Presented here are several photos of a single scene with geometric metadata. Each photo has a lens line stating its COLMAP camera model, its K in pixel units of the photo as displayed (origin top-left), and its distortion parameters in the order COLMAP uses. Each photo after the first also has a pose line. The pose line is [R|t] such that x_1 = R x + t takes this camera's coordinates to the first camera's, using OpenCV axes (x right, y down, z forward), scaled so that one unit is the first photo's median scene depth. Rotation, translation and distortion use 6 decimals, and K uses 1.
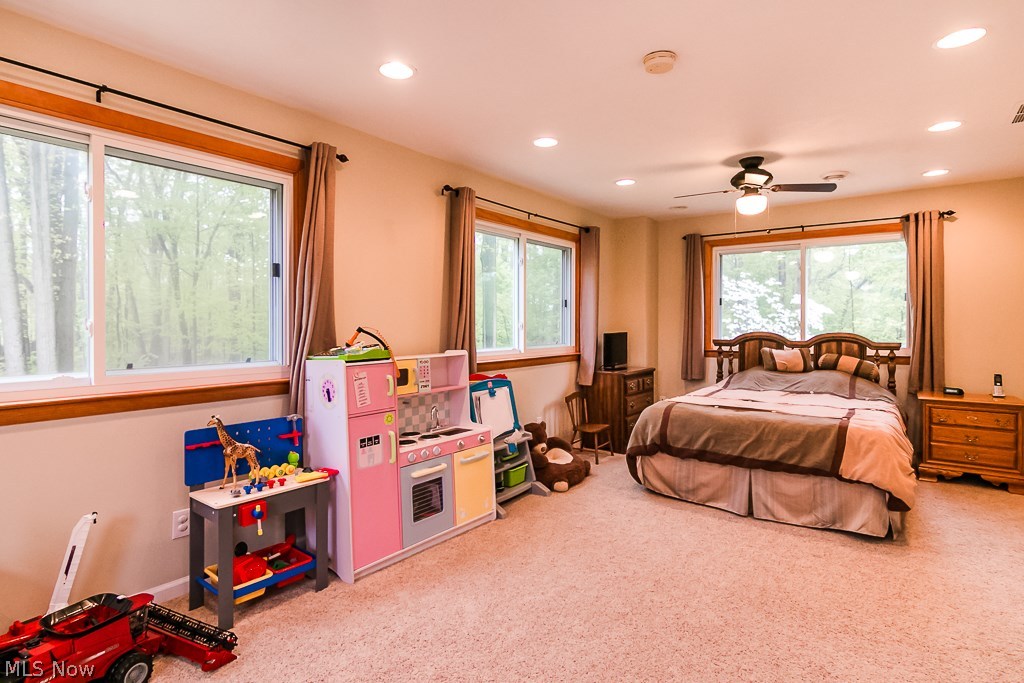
lens RADIAL K [[554.4, 0, 542.7], [0, 554.4, 324.8], [0, 0, 1]] dist [0.002327, -0.000808]
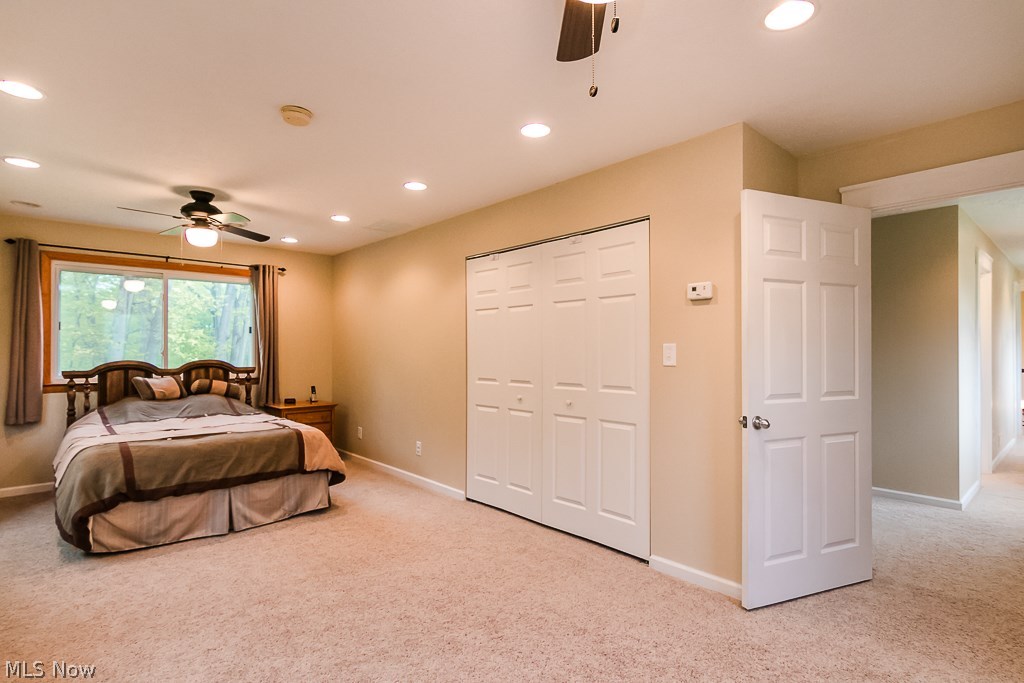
lens RADIAL K [[525.1, 0, 513.8], [0, 525.1, 345.7], [0, 0, 1]] dist [-0.001477, 0.001929]
pose [[0.166410, 0.007701, 0.986027, -0.475310], [0.004189, 0.999955, -0.008517, -0.003162], [-0.986048, 0.005548, 0.166371, 0.258020]]
